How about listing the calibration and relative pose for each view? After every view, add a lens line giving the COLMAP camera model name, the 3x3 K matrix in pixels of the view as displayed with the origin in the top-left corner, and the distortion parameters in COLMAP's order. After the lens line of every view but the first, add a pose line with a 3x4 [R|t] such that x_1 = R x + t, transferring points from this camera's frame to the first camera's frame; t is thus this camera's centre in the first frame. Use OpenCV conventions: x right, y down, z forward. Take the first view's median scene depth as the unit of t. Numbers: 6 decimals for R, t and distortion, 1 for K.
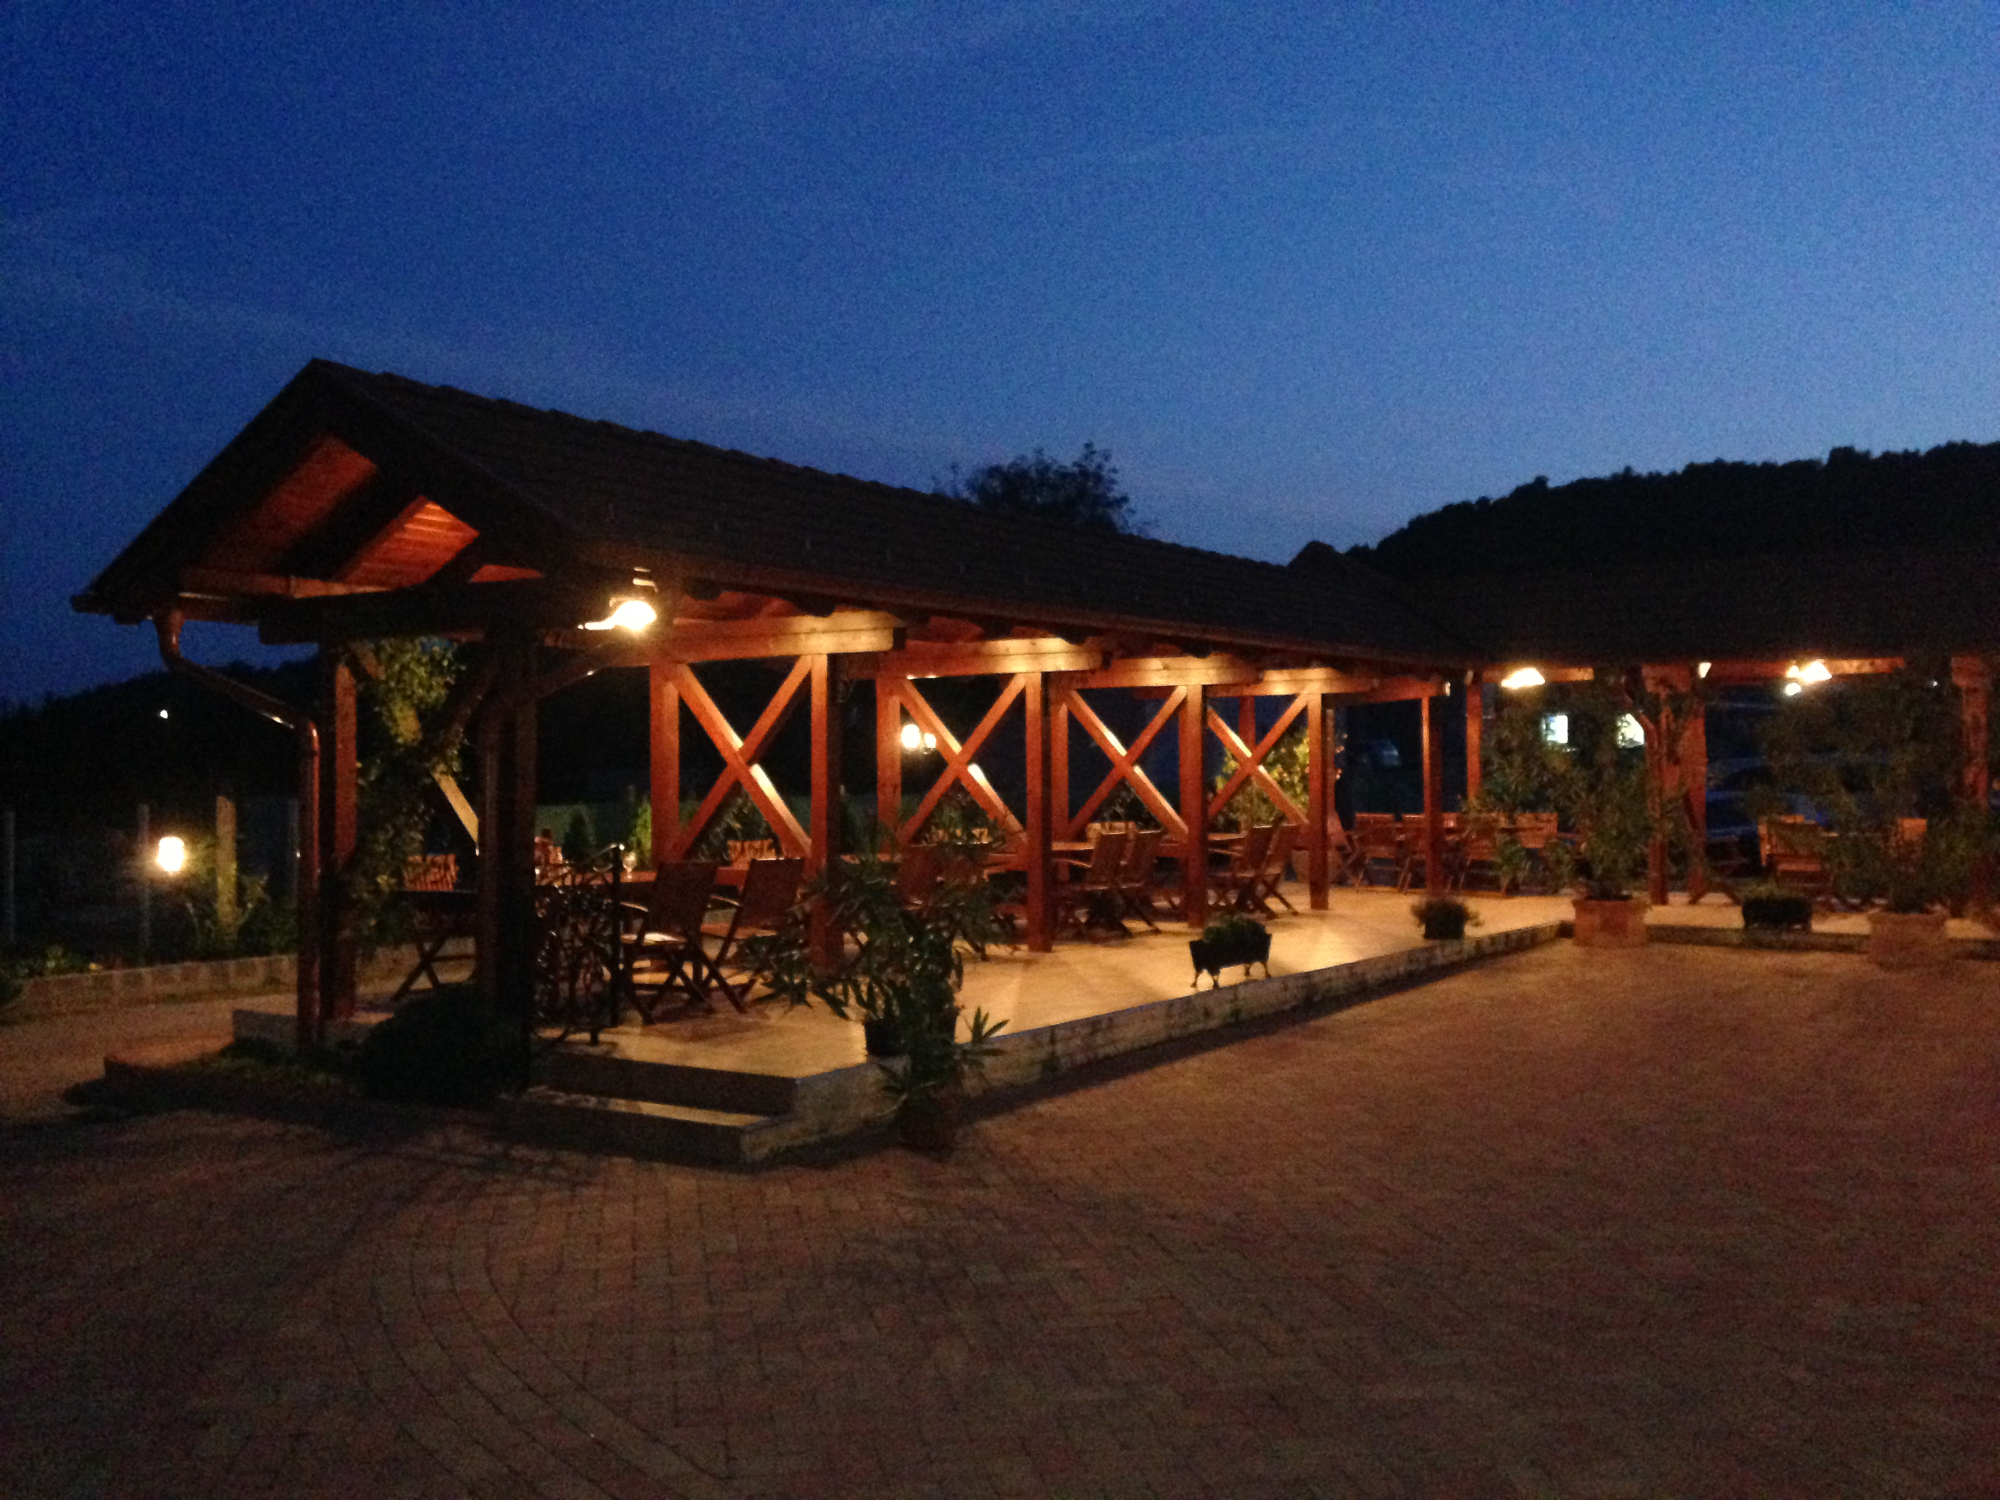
lens RADIAL K [[1824.9, 0, 1000.0], [0, 1824.9, 750.0], [0, 0, 1]] dist [0.218241, -0.362038]
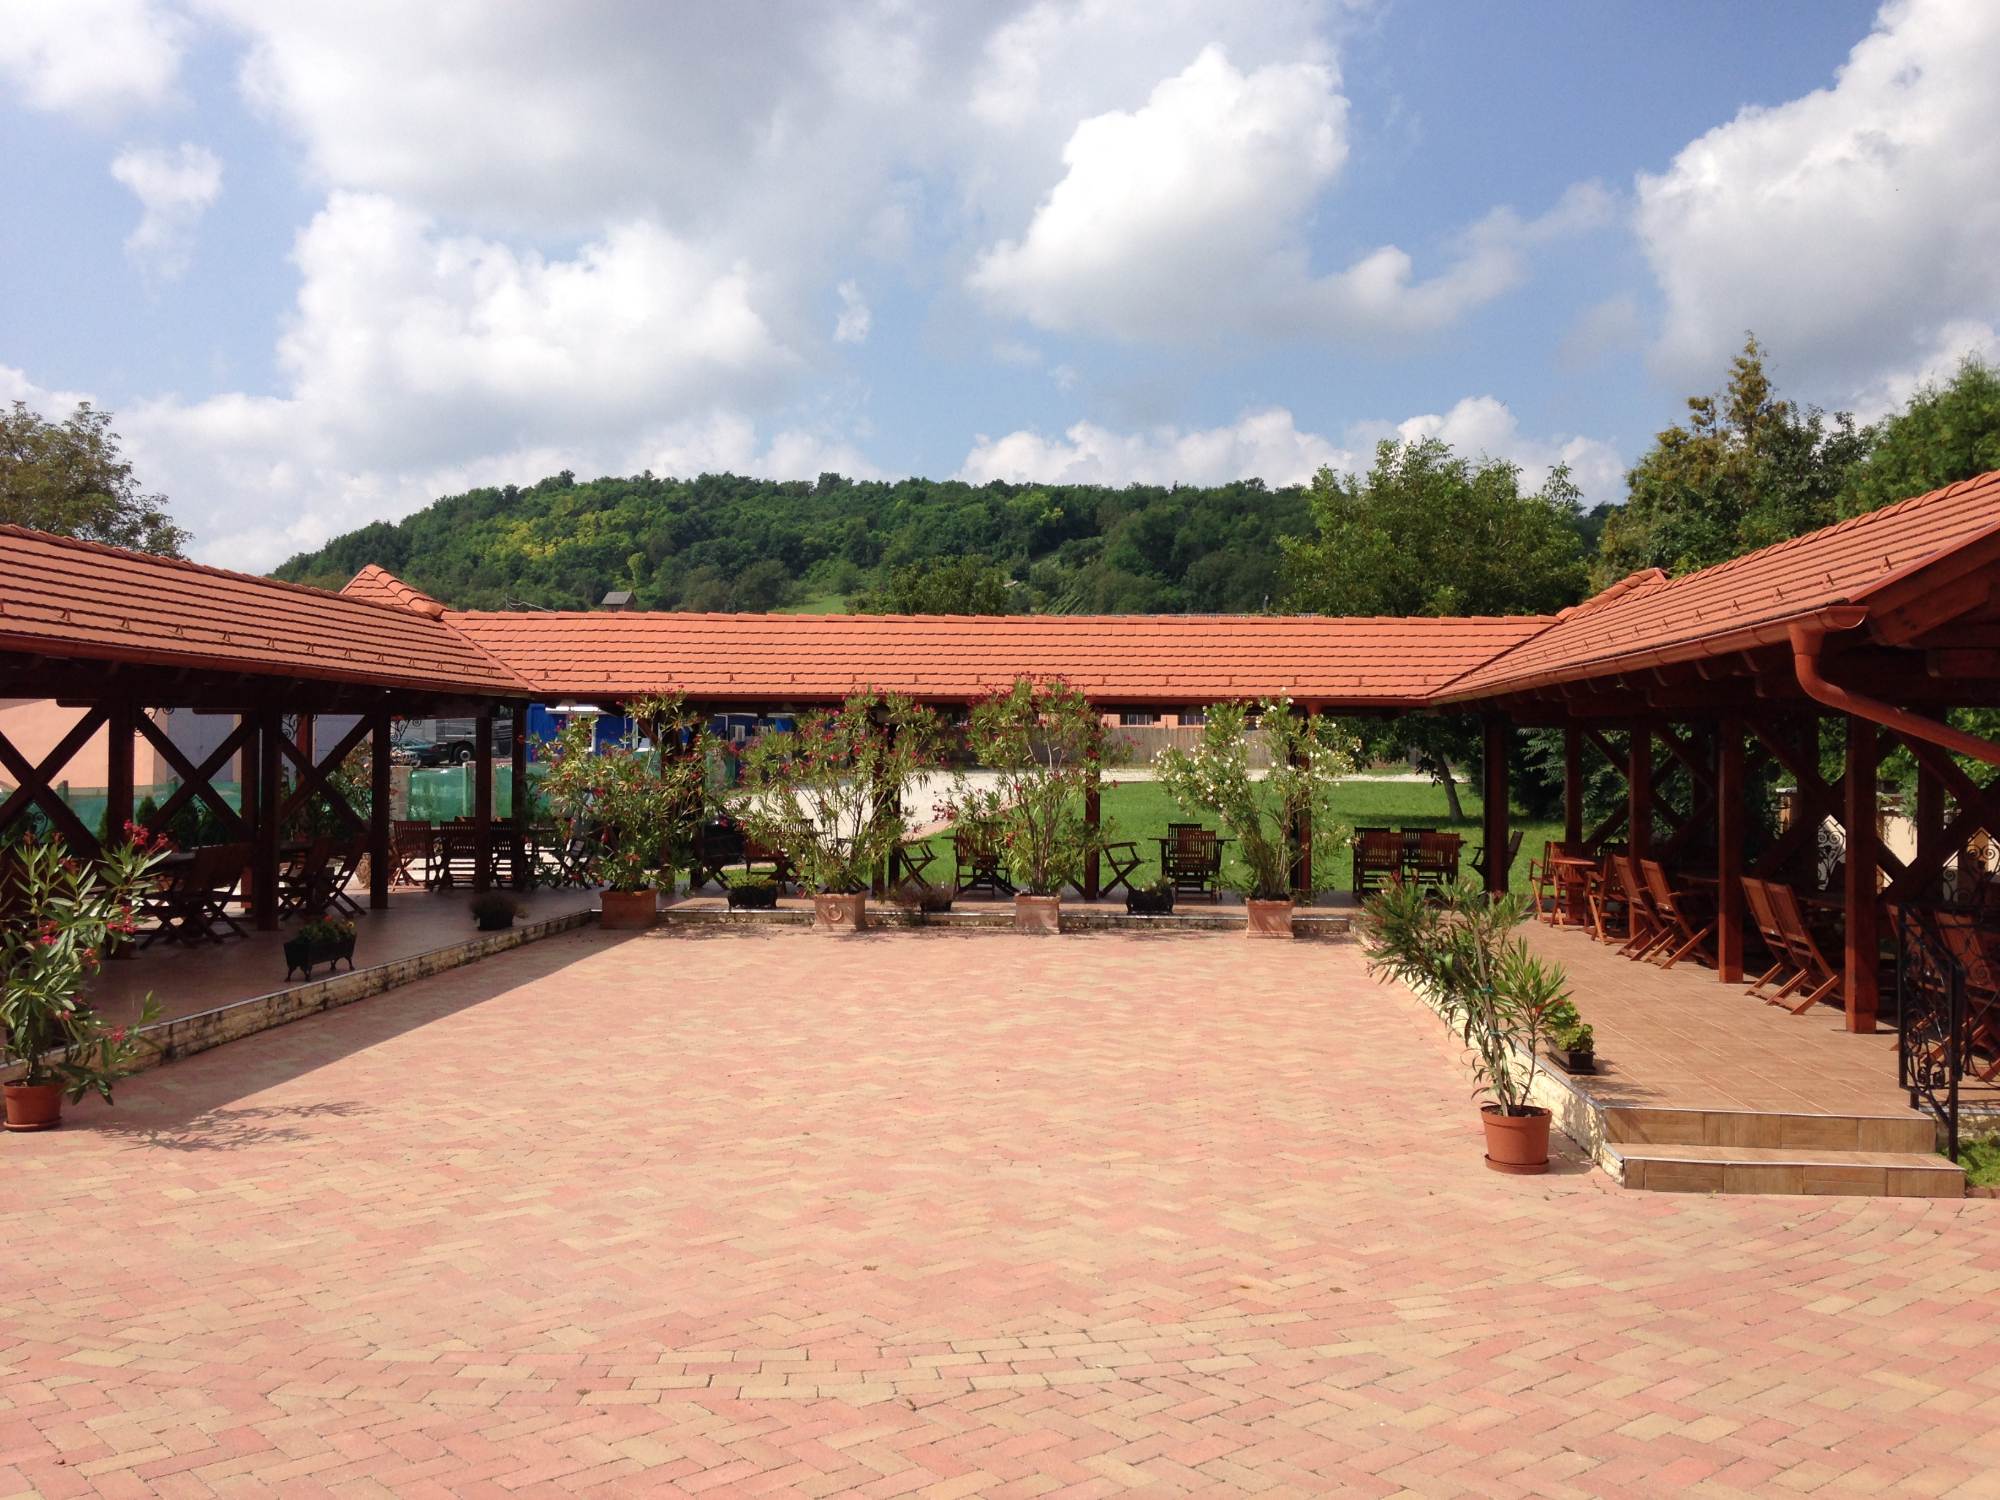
lens RADIAL K [[1824.9, 0, 1000.0], [0, 1824.9, 750.0], [0, 0, 1]] dist [0.218241, -0.362038]
pose [[0.870444, 0.010693, 0.492151, -0.064762], [-0.014552, 0.999886, 0.004013, -0.022301], [-0.492052, -0.010655, 0.870501, -0.193776]]
